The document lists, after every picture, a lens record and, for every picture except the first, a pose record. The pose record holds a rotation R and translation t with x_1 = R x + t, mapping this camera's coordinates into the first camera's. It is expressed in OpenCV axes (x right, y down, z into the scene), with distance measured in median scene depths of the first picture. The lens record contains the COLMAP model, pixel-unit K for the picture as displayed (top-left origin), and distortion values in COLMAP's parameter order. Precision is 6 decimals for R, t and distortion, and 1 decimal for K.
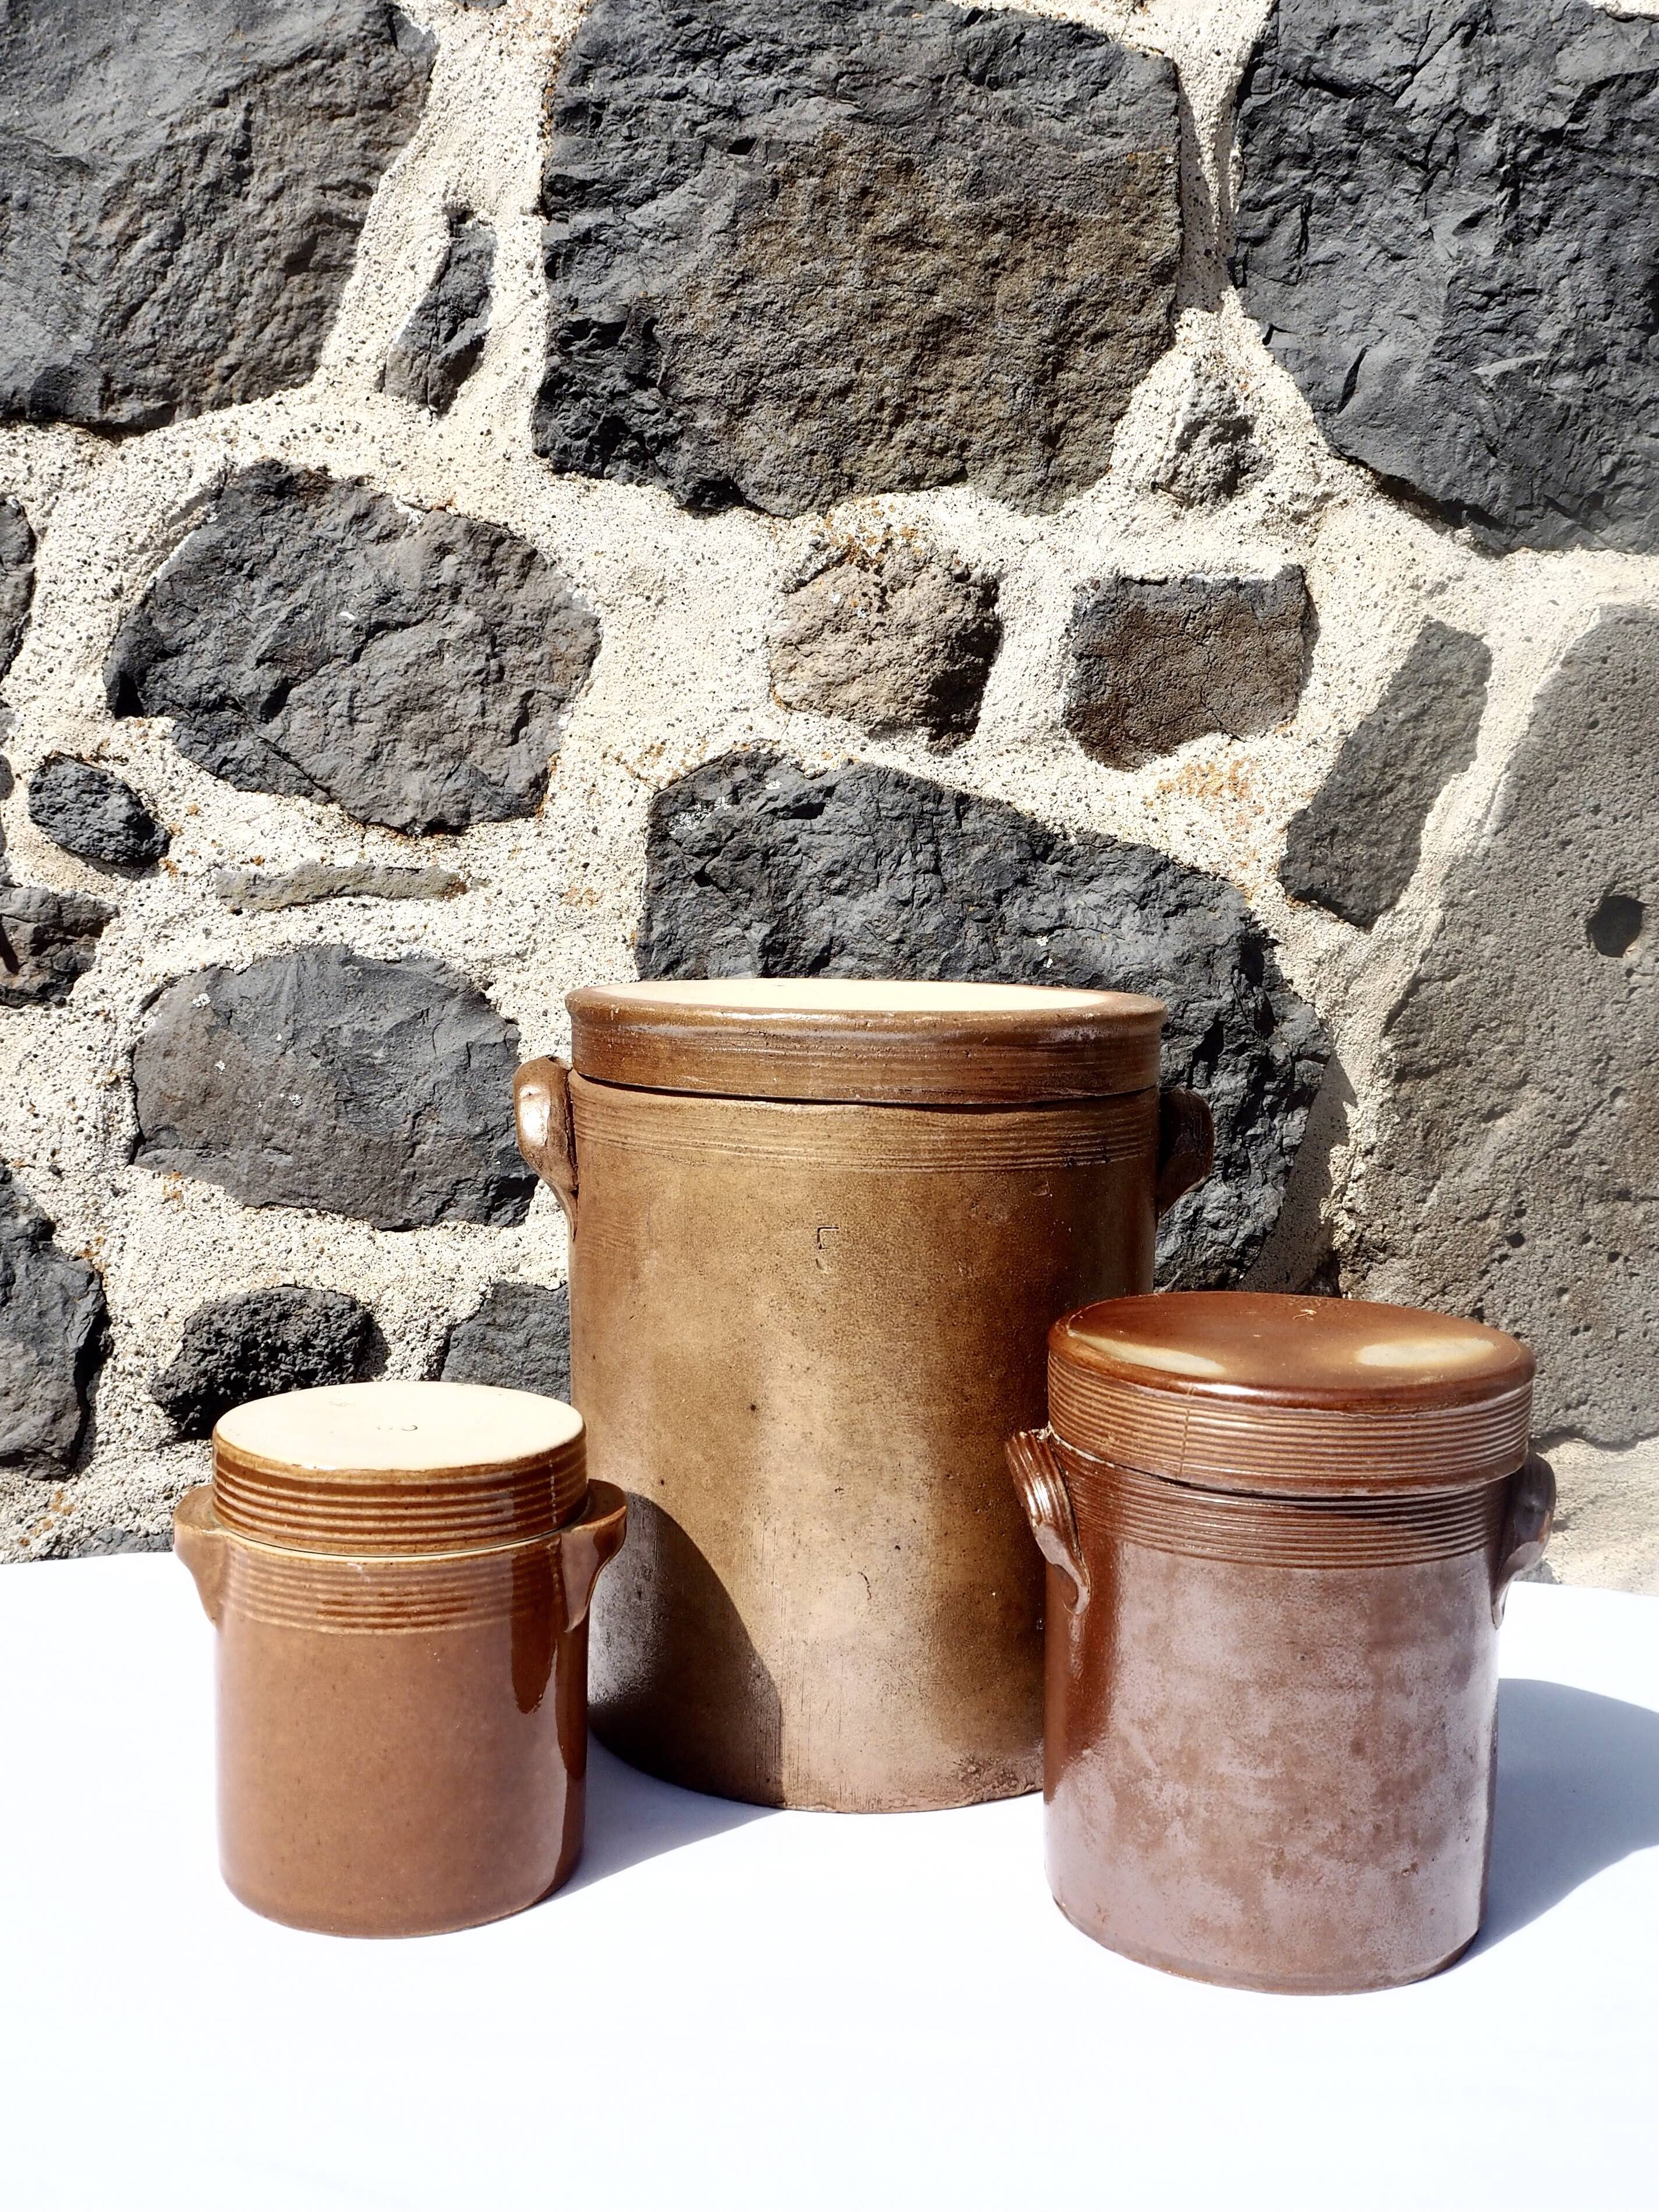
lens RADIAL K [[2294.4, 0, 799.8], [0, 2294.4, 911.3], [0, 0, 1]] dist [-0.051154, 0.044383]
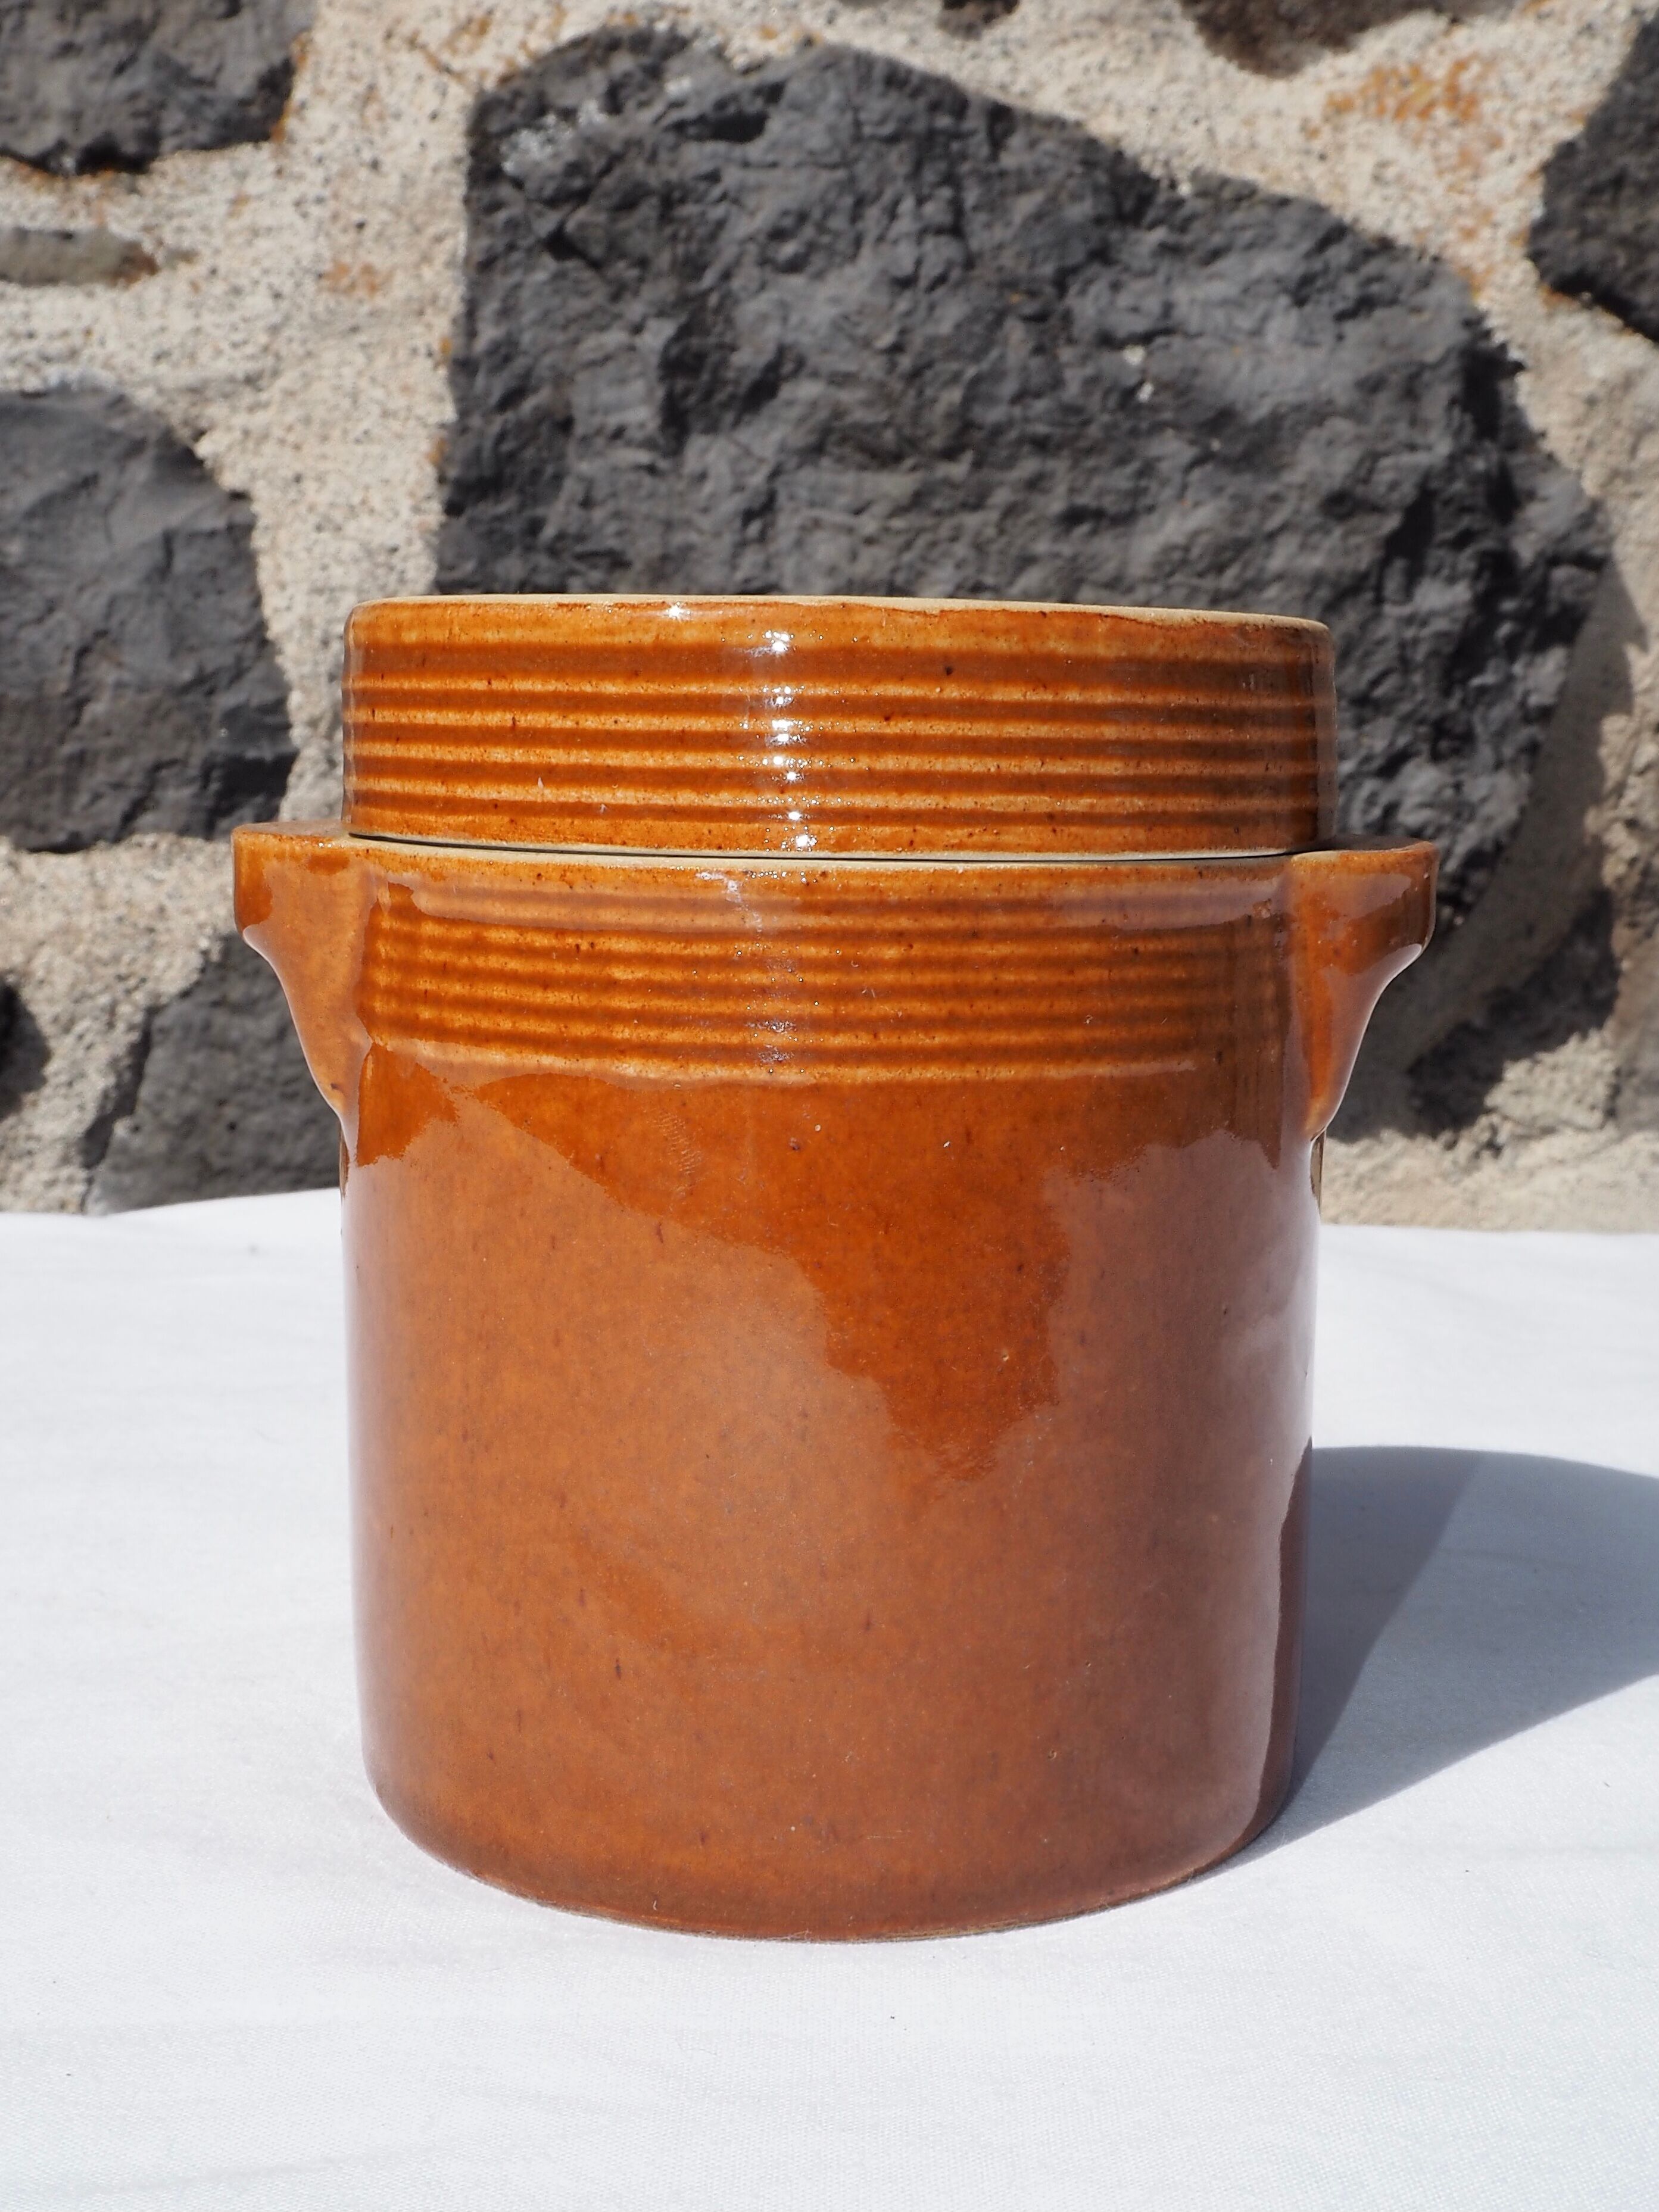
lens RADIAL K [[2938.1, 0, 875.0], [0, 2938.1, 1074.5], [0, 0, 1]] dist [0.008153, -0.020999]
pose [[0.999194, -0.012540, 0.038129, 0.006899], [0.008550, 0.994637, 0.103077, 0.119754], [-0.039217, -0.102668, 0.993942, 0.224287]]
